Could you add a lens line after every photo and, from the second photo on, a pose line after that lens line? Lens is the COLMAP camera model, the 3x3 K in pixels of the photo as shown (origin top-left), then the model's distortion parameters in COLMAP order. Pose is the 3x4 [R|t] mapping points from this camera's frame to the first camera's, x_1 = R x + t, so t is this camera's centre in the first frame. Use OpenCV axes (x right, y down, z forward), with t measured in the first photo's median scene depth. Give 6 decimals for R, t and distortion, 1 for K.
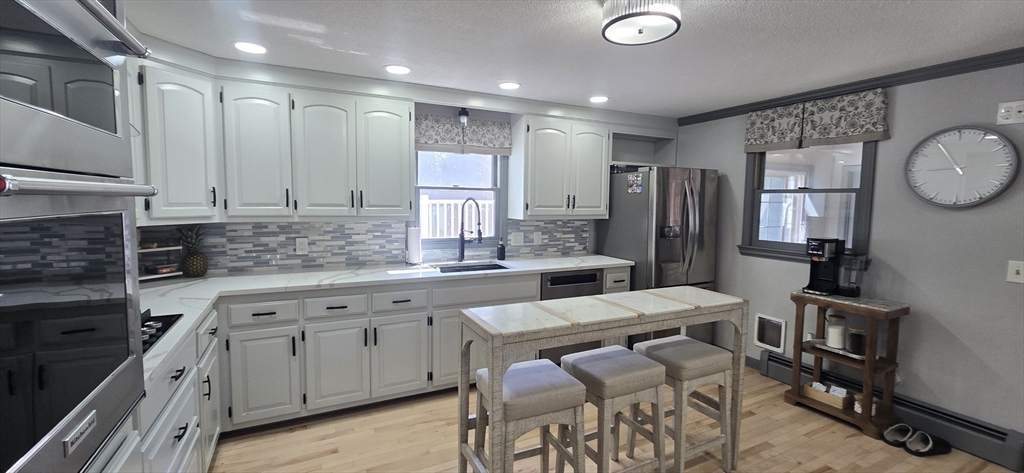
lens RADIAL K [[416.5, 0, 507.0], [0, 416.5, 234.9], [0, 0, 1]] dist [0.003615, 0.000319]
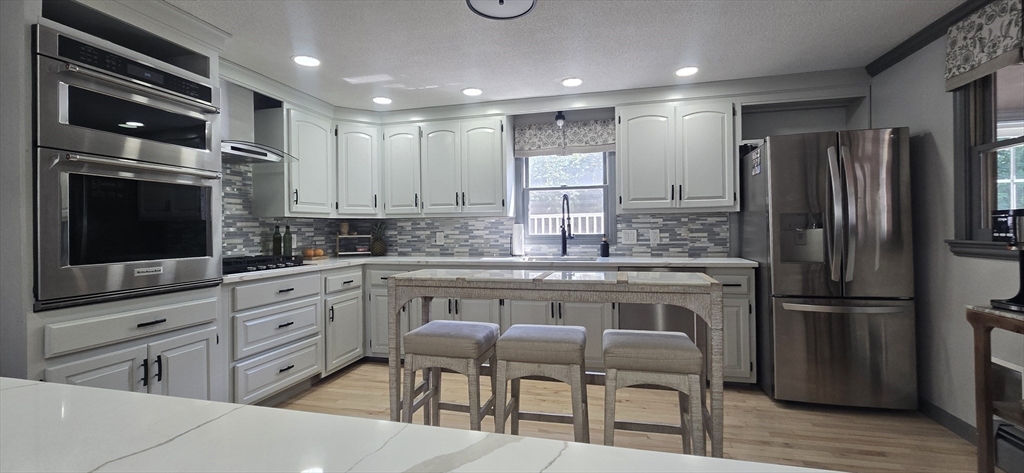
lens RADIAL K [[416.5, 0, 509.1], [0, 416.5, 233.0], [0, 0, 1]] dist [0.003615, 0.000319]
pose [[0.766207, -0.016278, -0.642388, 0.478989], [-0.031712, 0.997503, -0.063100, 0.078197], [0.641811, 0.068719, 0.763778, 0.111958]]
